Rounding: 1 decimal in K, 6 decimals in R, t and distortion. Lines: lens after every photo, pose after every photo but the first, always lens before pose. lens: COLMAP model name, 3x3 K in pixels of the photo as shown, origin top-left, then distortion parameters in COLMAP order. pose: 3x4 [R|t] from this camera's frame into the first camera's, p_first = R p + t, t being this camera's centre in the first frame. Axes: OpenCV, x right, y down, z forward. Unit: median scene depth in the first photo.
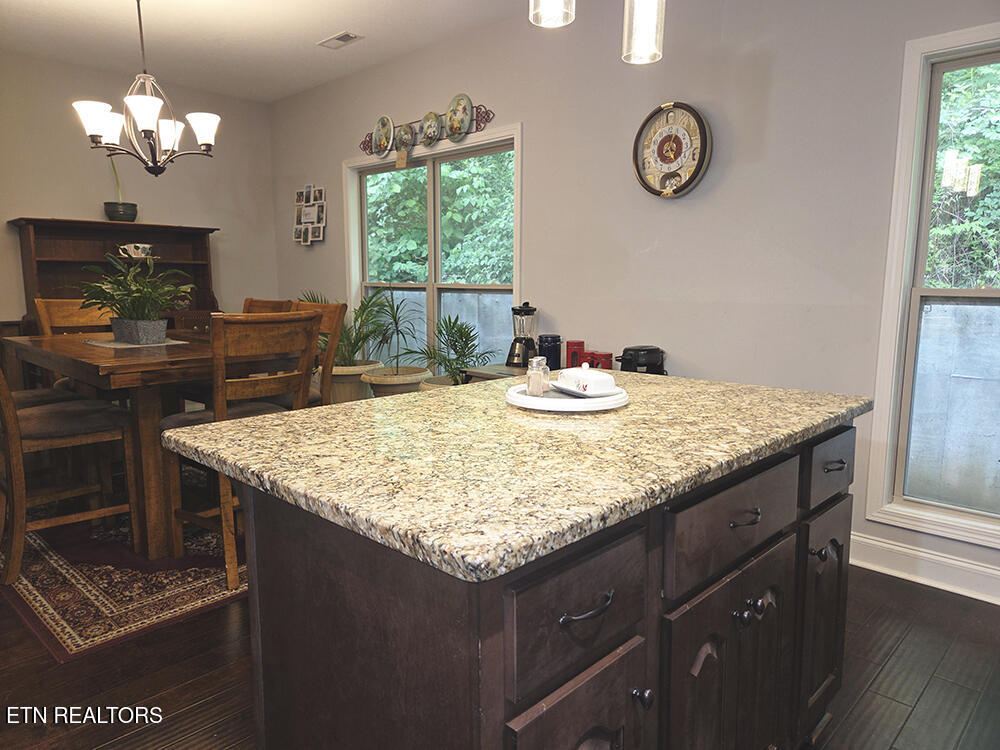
lens RADIAL K [[665.8, 0, 500.0], [0, 665.8, 375.0], [0, 0, 1]] dist [0.101265, -0.097938]
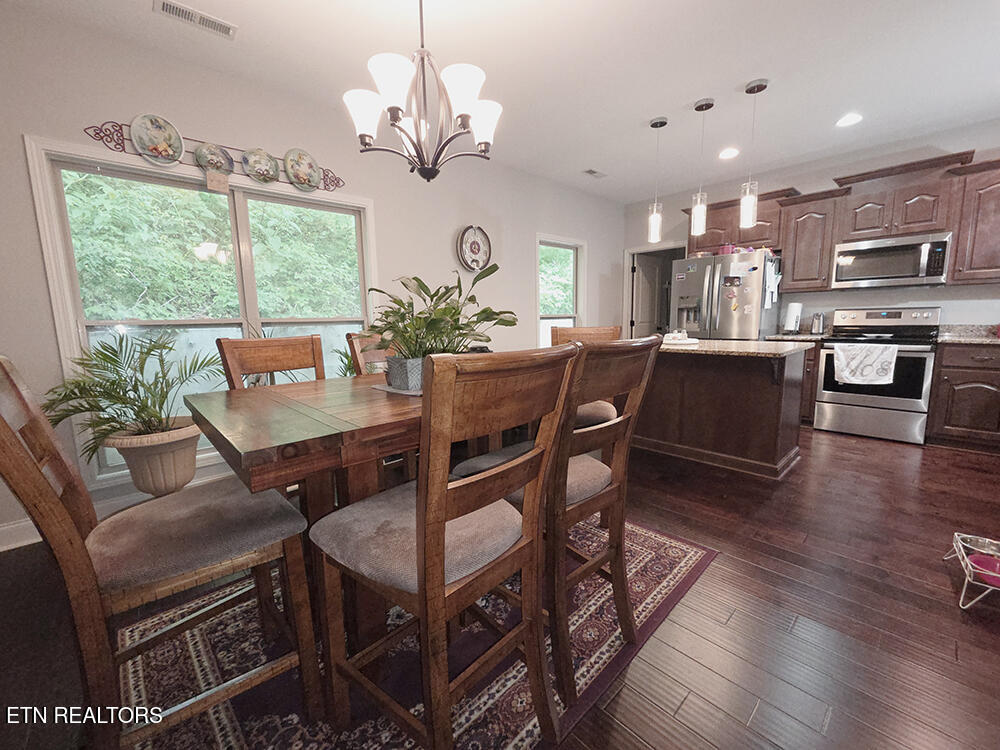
lens RADIAL K [[408.8, 0, 496.1], [0, 408.8, 375.7], [0, 0, 1]] dist [0.001887, -0.000768]
pose [[0.059985, -0.139890, 0.988348, -2.886024], [0.163174, 0.978187, 0.128549, -0.306592], [-0.984772, 0.153561, 0.081503, 2.564274]]
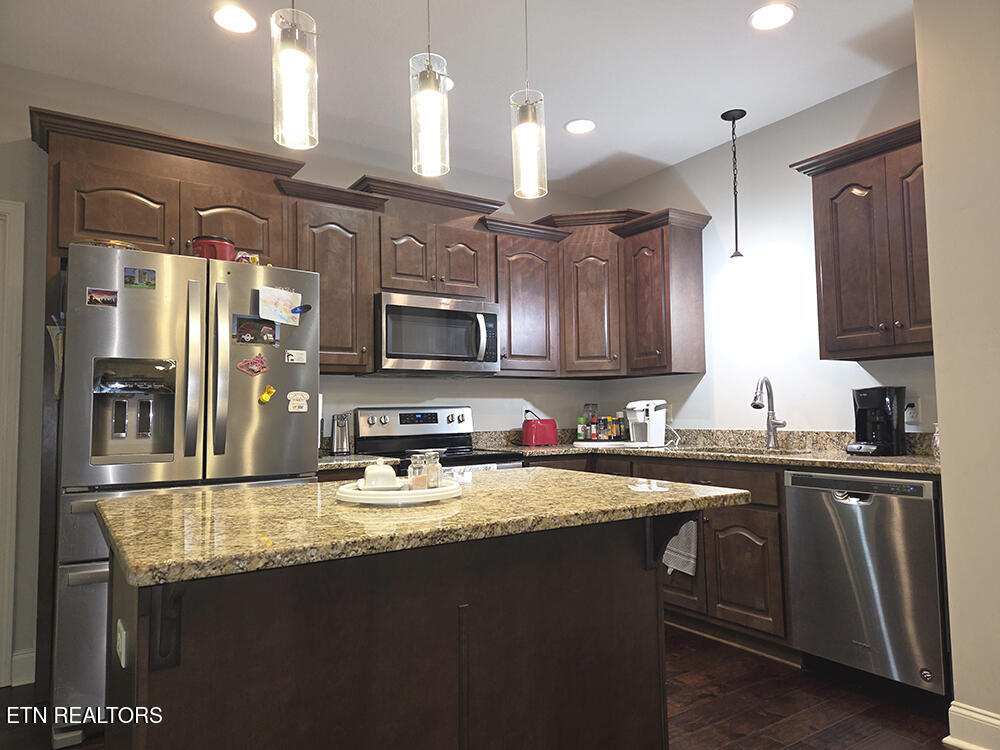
lens RADIAL K [[665.8, 0, 500.0], [0, 665.8, 375.0], [0, 0, 1]] dist [0.101265, -0.097938]
pose [[-0.975502, 0.029912, 0.217947, -0.387997], [0.048504, 0.995577, 0.080461, -0.313153], [-0.214576, 0.089062, -0.972638, 2.804490]]
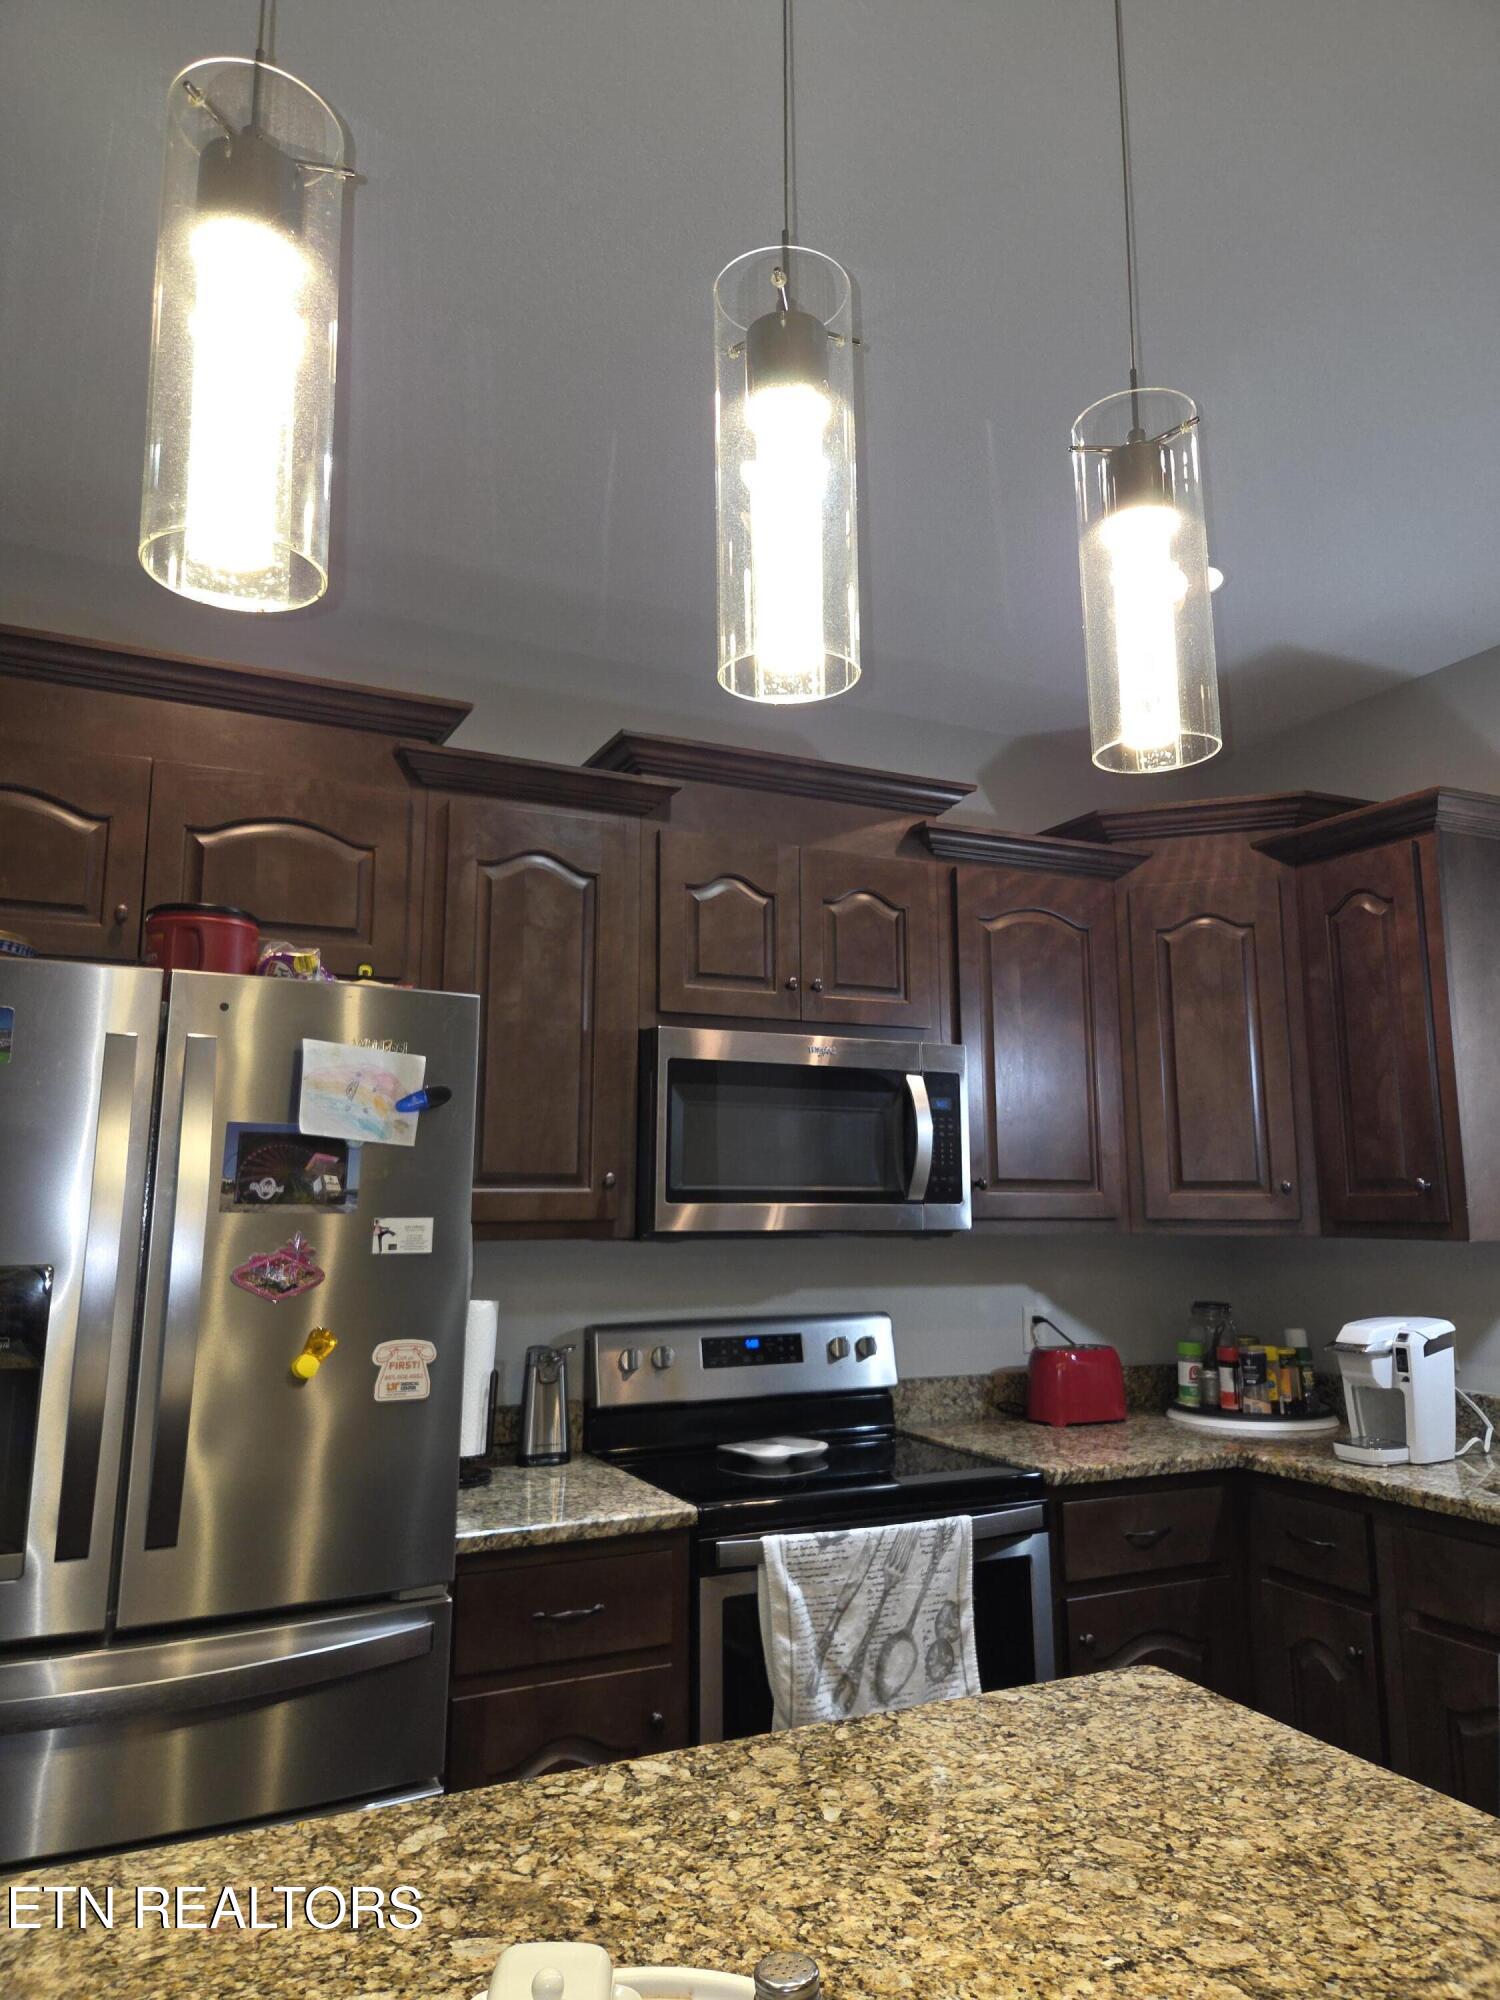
lens RADIAL K [[1331.7, 0, 737.5], [0, 1331.7, 998.3], [0, 0, 1]] dist [0.101265, -0.097938]
pose [[-0.935710, 0.055717, 0.348341, -0.145186], [0.051917, 0.998446, -0.020241, -0.466133], [-0.348928, -0.000855, -0.937149, 2.034563]]
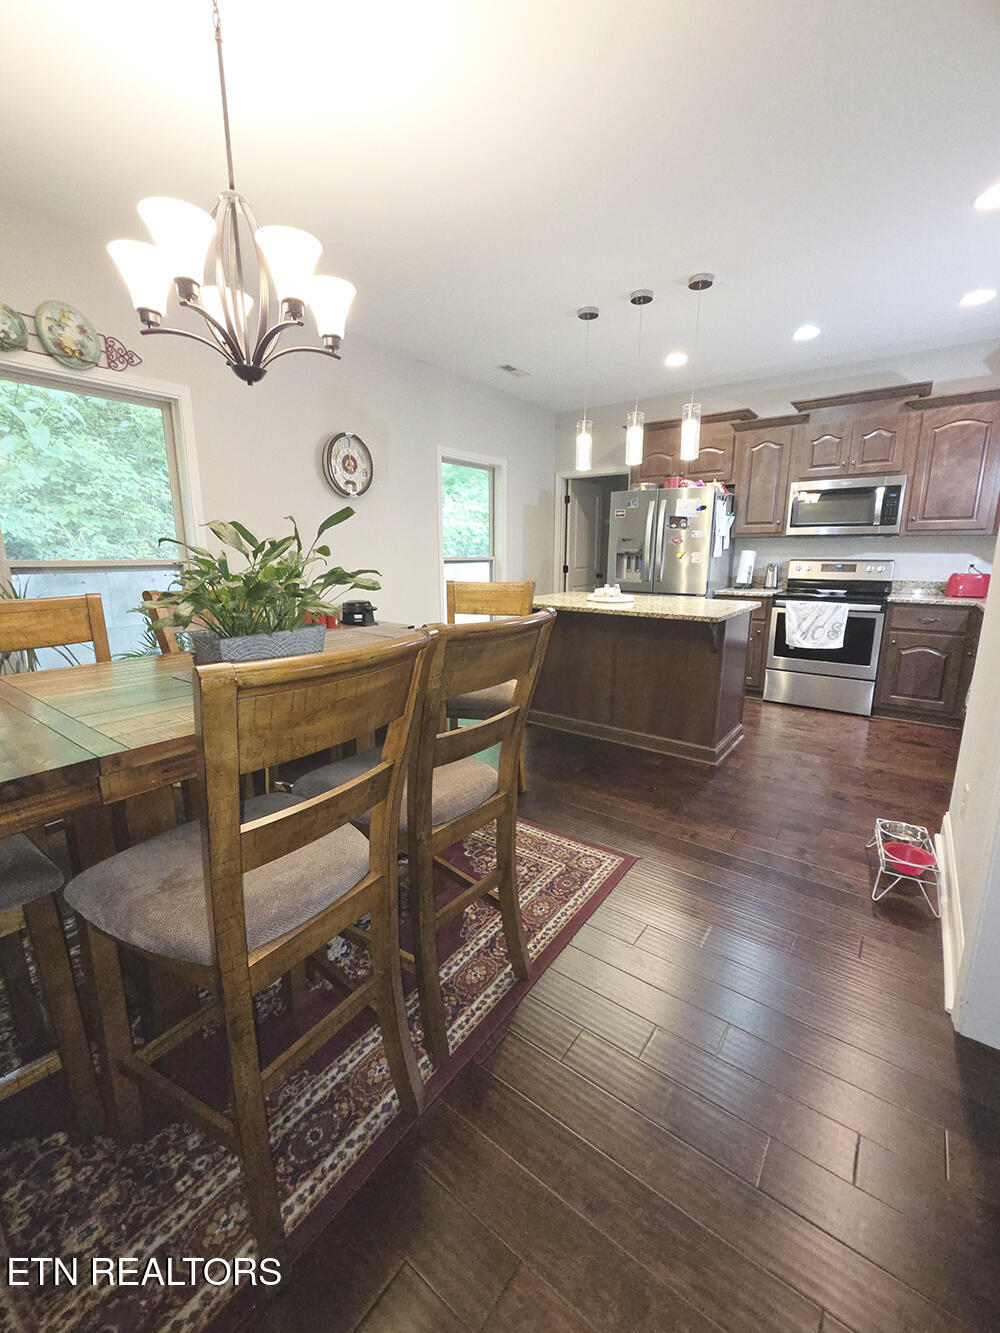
lens RADIAL K [[545.0, 0, 501.0], [0, 545.0, 661.8], [0, 0, 1]] dist [0.001887, -0.000768]
pose [[-0.118858, -0.197239, 0.973124, -2.919404], [0.140758, 0.966826, 0.213154, -0.360543], [-0.982883, 0.162310, -0.087152, 2.428784]]
